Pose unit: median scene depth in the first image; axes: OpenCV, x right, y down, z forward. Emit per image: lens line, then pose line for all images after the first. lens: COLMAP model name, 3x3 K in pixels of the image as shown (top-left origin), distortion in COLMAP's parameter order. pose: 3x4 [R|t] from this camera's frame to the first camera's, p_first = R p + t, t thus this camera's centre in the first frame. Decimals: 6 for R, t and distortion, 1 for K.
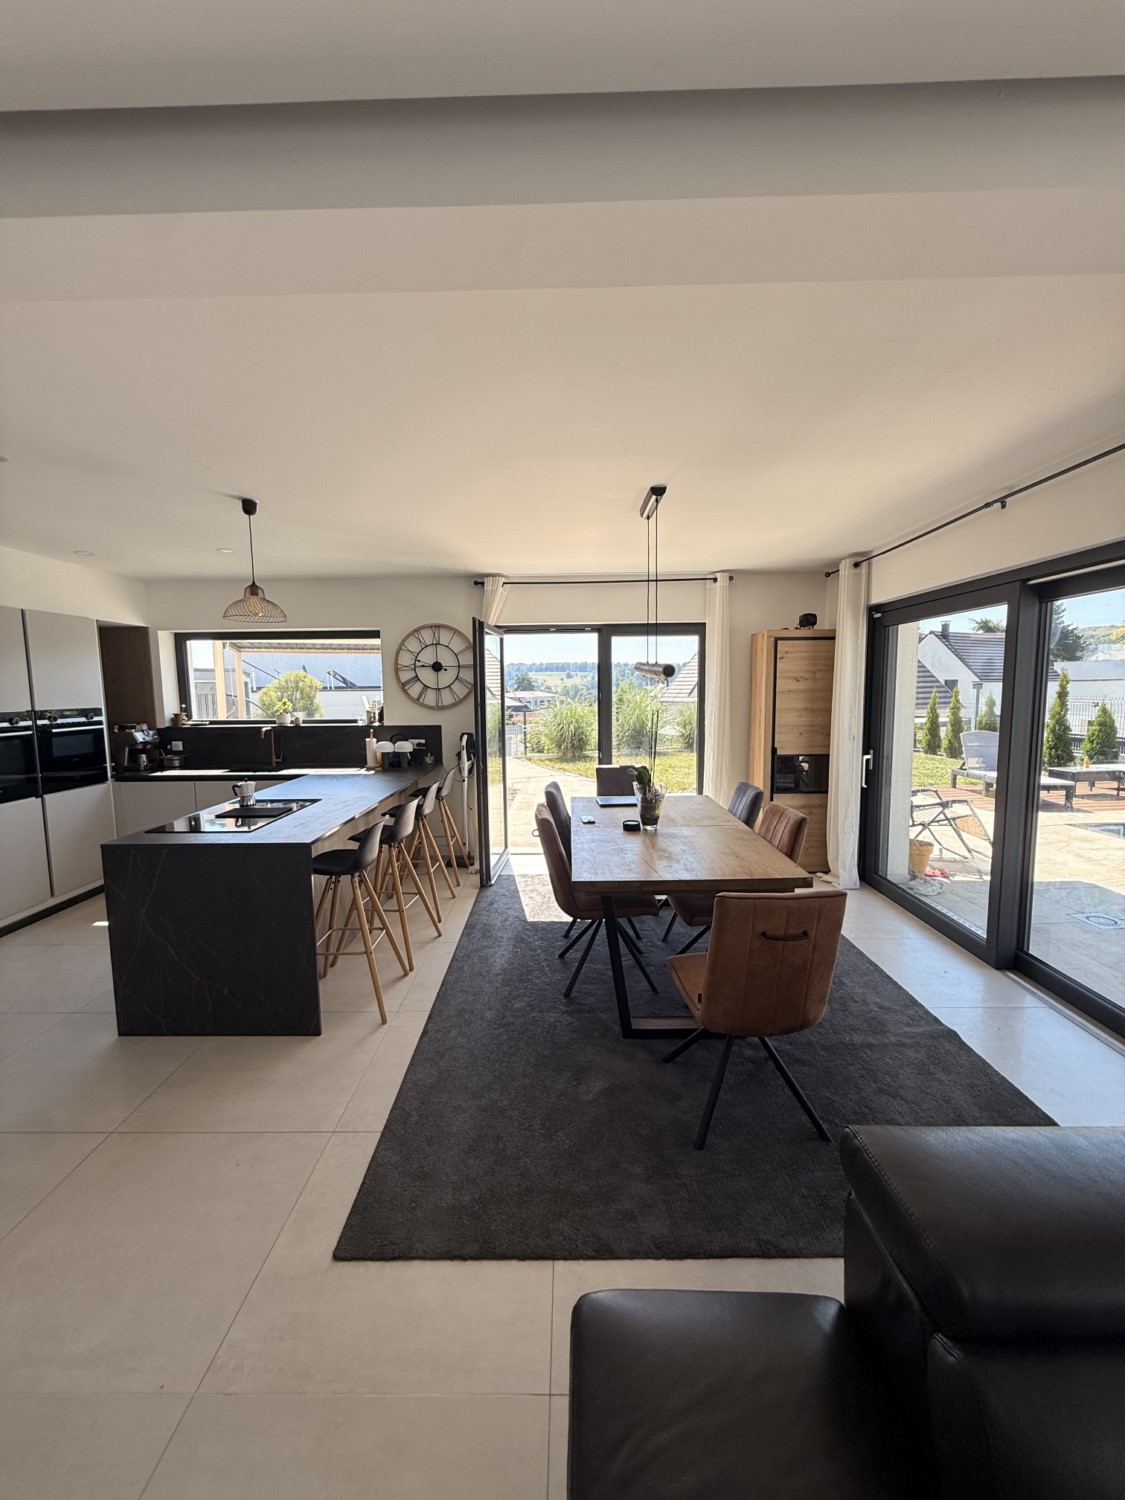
lens RADIAL K [[600.9, 0, 561.7], [0, 600.9, 749.9], [0, 0, 1]] dist [-0.000362, 0.000516]
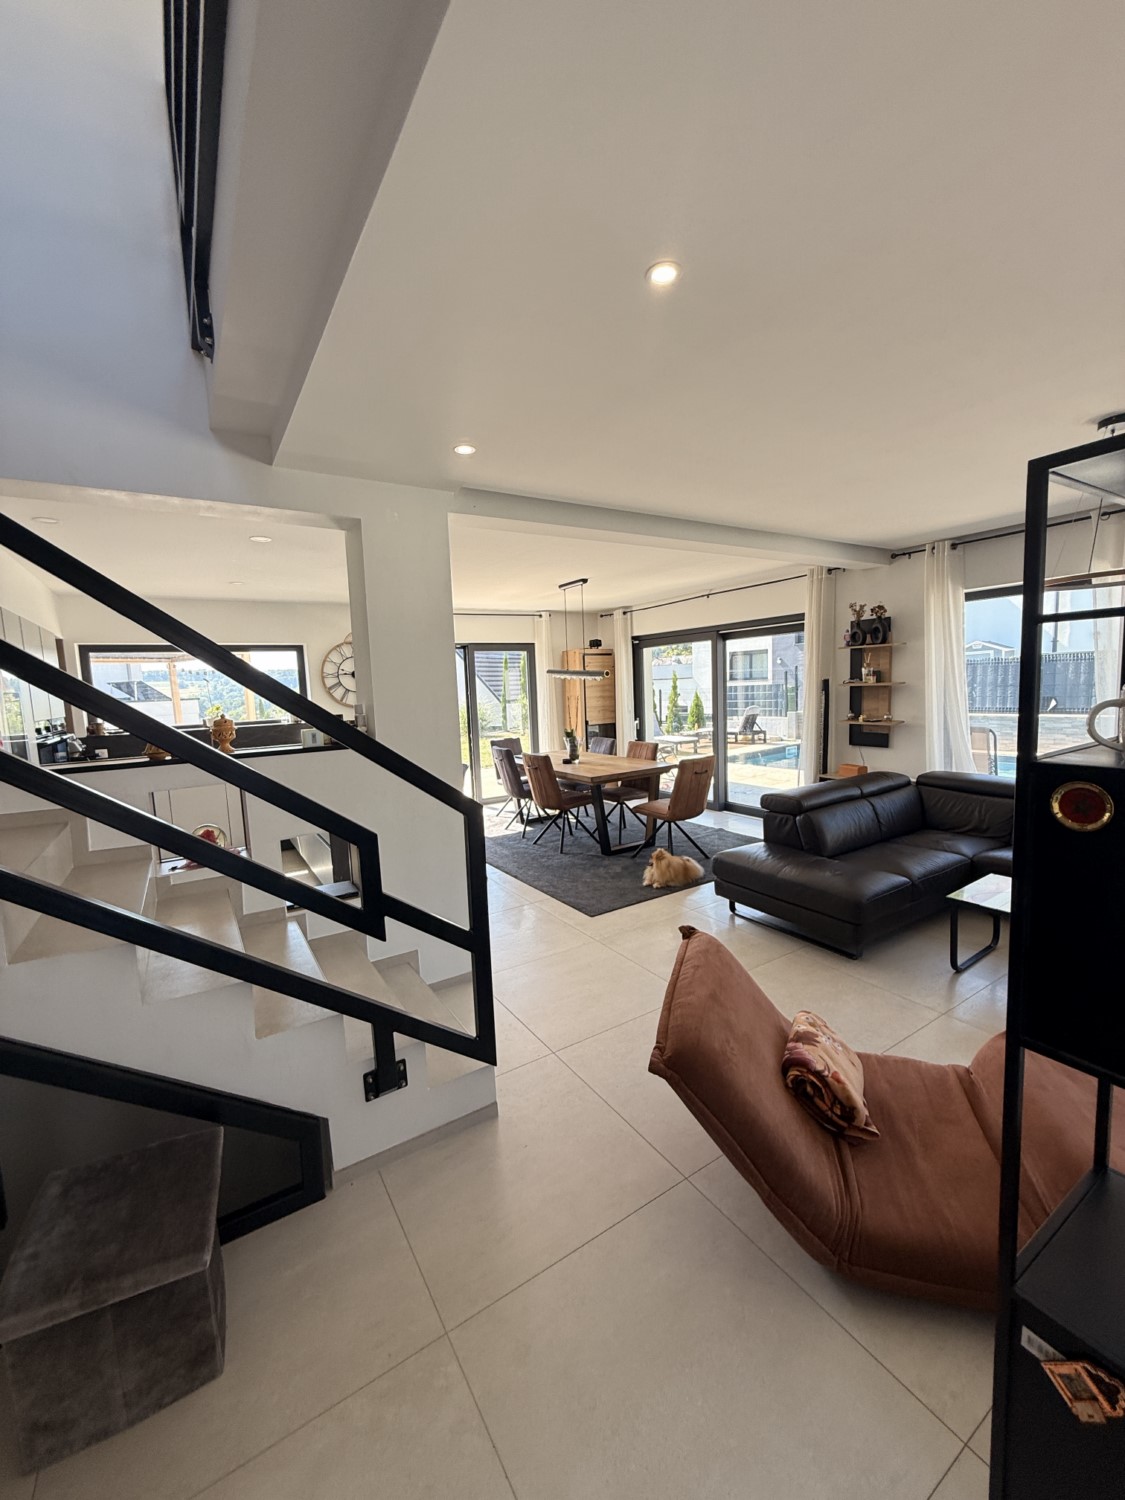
lens RADIAL K [[603.6, 0, 562.6], [0, 603.6, 750.9], [0, 0, 1]] dist [0.000337, 0.000095]
pose [[0.838117, -0.082240, 0.539255, -0.568149], [0.087345, 0.996047, 0.016151, 0.043859], [-0.538452, 0.033565, 0.841987, -0.331036]]
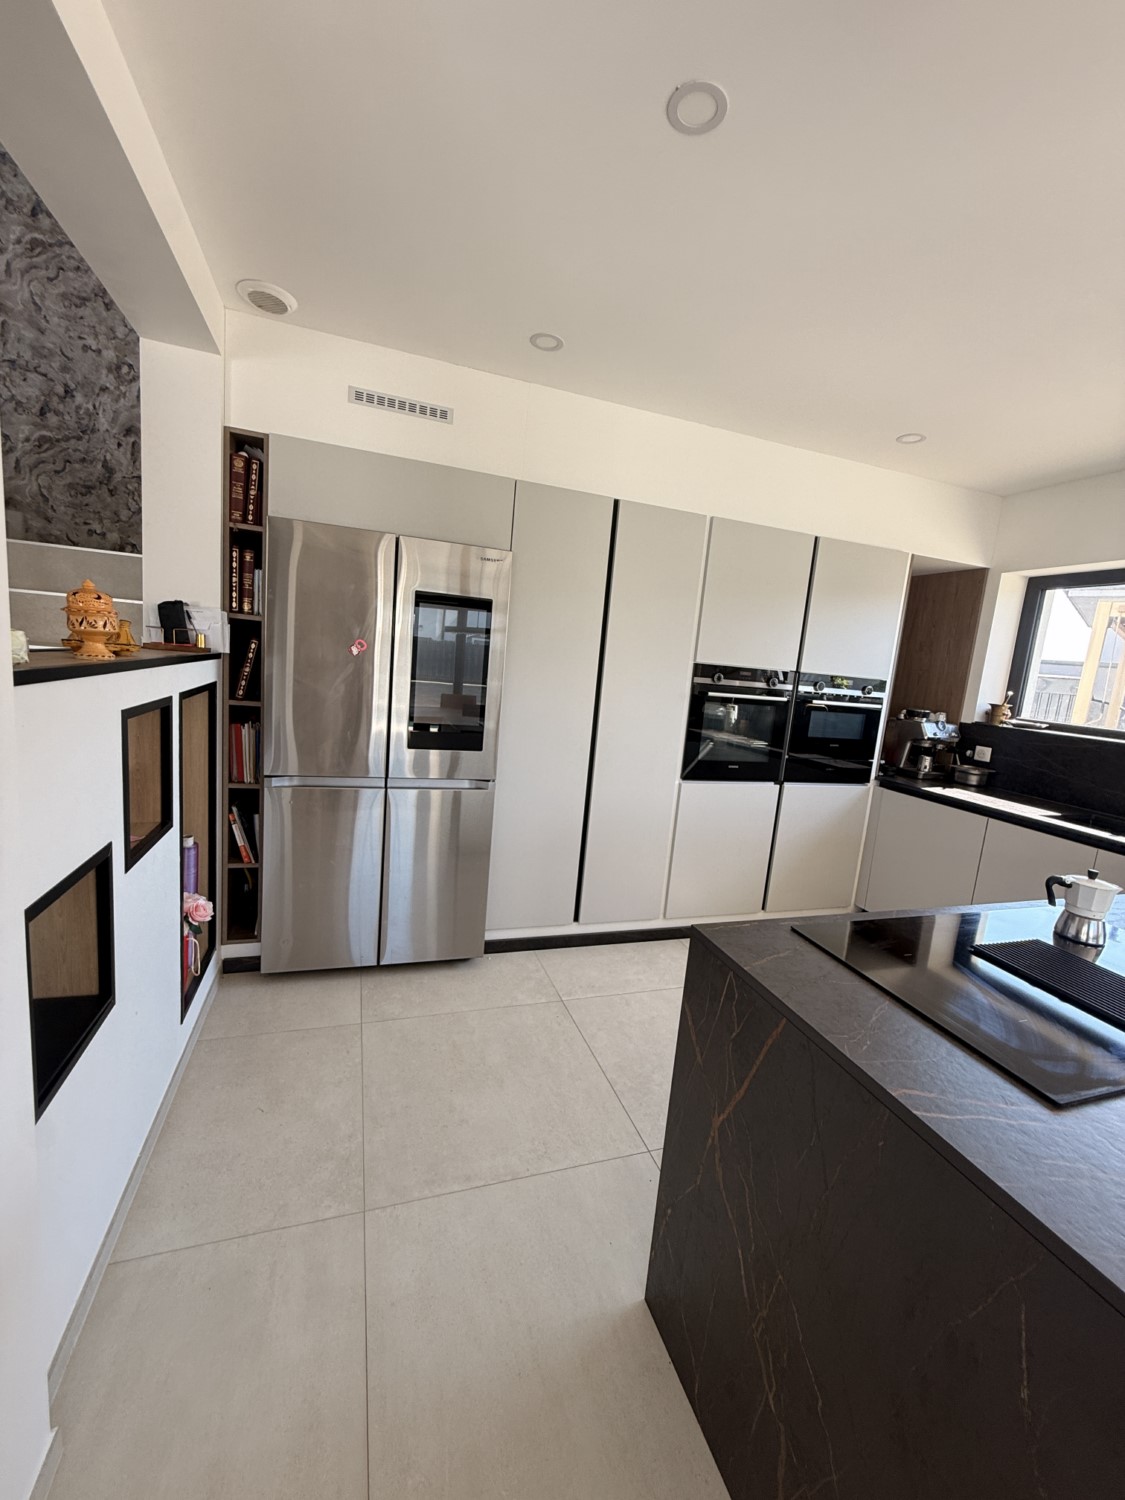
lens RADIAL K [[600.9, 0, 561.7], [0, 600.9, 749.9], [0, 0, 1]] dist [-0.000362, 0.000516]
pose [[0.329756, 0.181113, -0.926530, -0.208134], [-0.187863, 0.974386, 0.123607, -0.005894], [0.925185, 0.133301, 0.355335, 0.379469]]
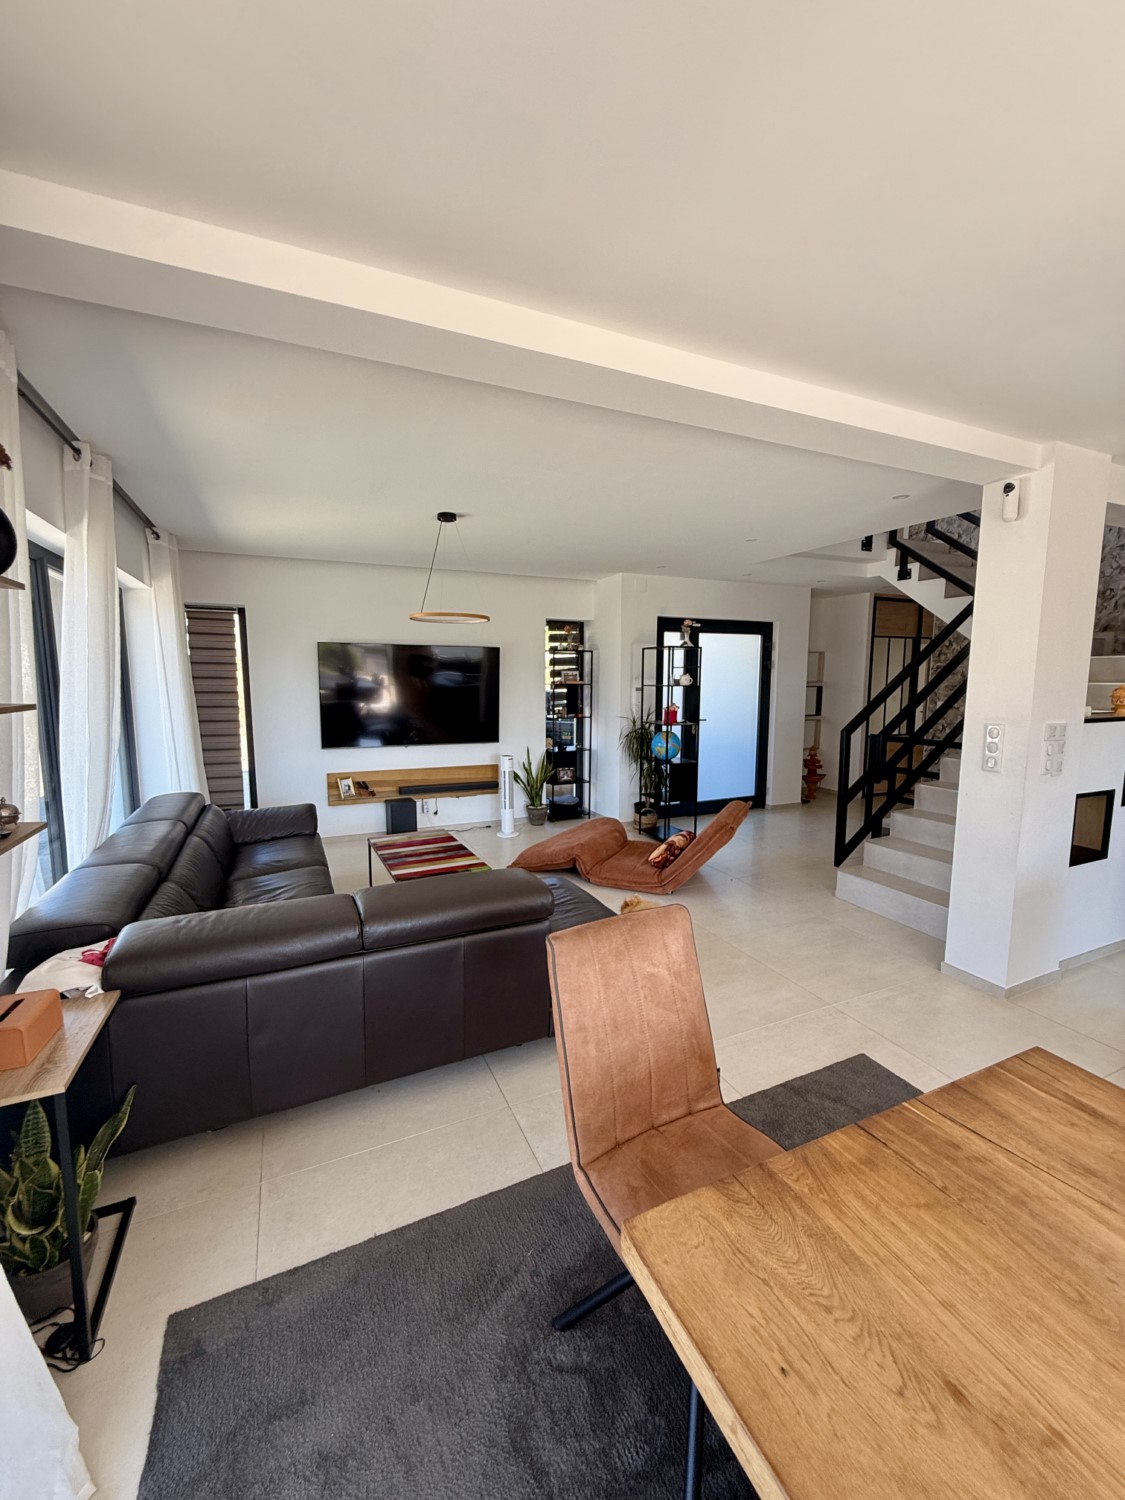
lens RADIAL K [[598.9, 0, 561.9], [0, 598.9, 749.0], [0, 0, 1]] dist [0.000395, -0.000263]
pose [[-0.906158, 0.061921, -0.418381, 0.278059], [-0.033864, 0.975426, 0.217710, -0.057654], [0.421581, 0.211448, -0.881793, 0.595214]]
